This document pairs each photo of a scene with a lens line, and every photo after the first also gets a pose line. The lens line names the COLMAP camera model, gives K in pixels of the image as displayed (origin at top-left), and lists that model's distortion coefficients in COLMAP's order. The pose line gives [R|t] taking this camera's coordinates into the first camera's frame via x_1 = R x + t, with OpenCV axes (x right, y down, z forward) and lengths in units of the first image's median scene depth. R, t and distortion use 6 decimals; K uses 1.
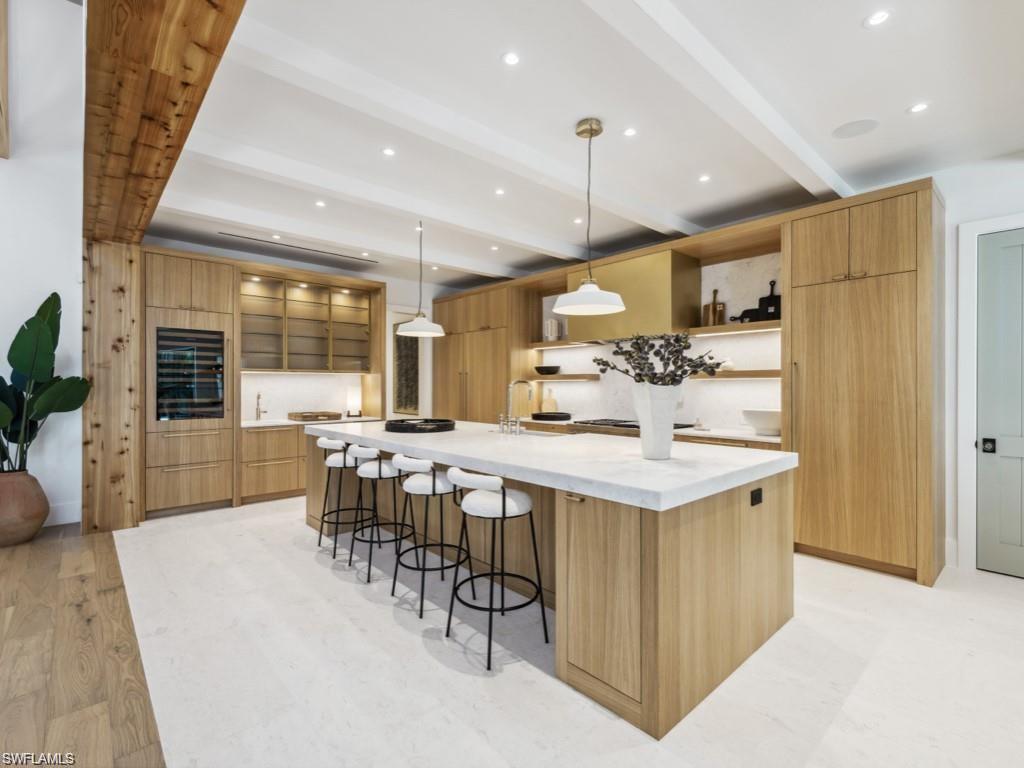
lens RADIAL K [[457.1, 0, 513.5], [0, 457.1, 383.7], [0, 0, 1]] dist [0.004492, -0.000472]
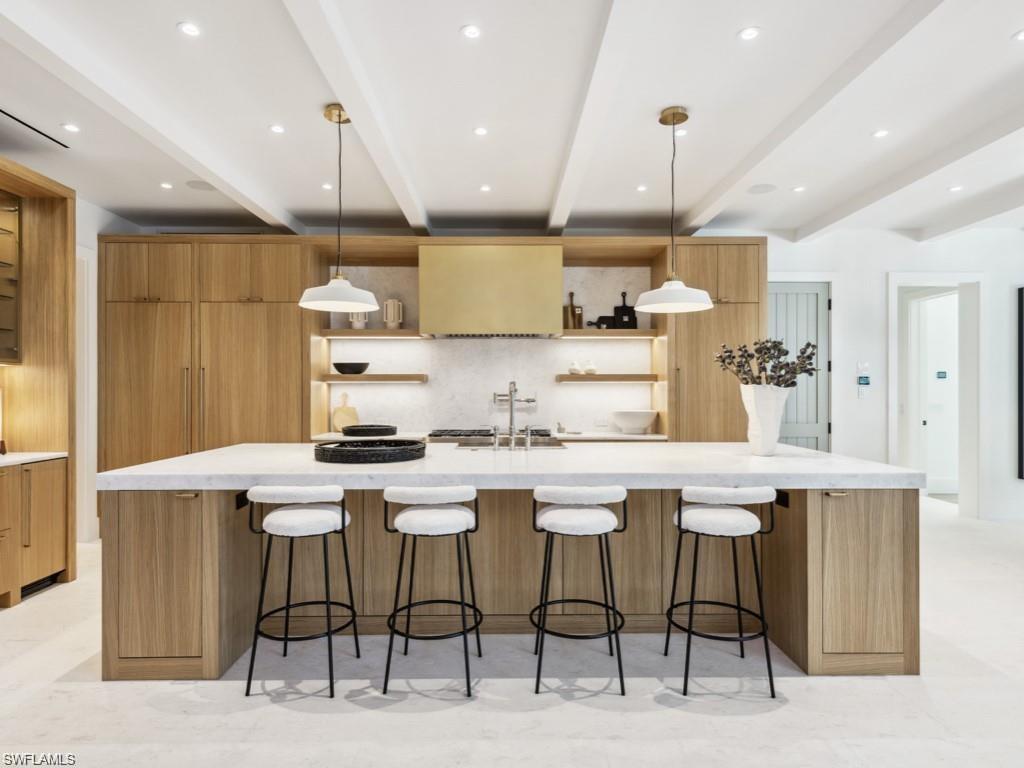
lens RADIAL K [[558.9, 0, 511.6], [0, 558.9, 386.4], [0, 0, 1]] dist [0.006250, 0.001261]
pose [[0.681455, 0.004282, 0.731847, -0.577607], [-0.002232, 0.999990, -0.003773, 0.003830], [-0.731856, 0.000938, 0.681458, 0.289691]]
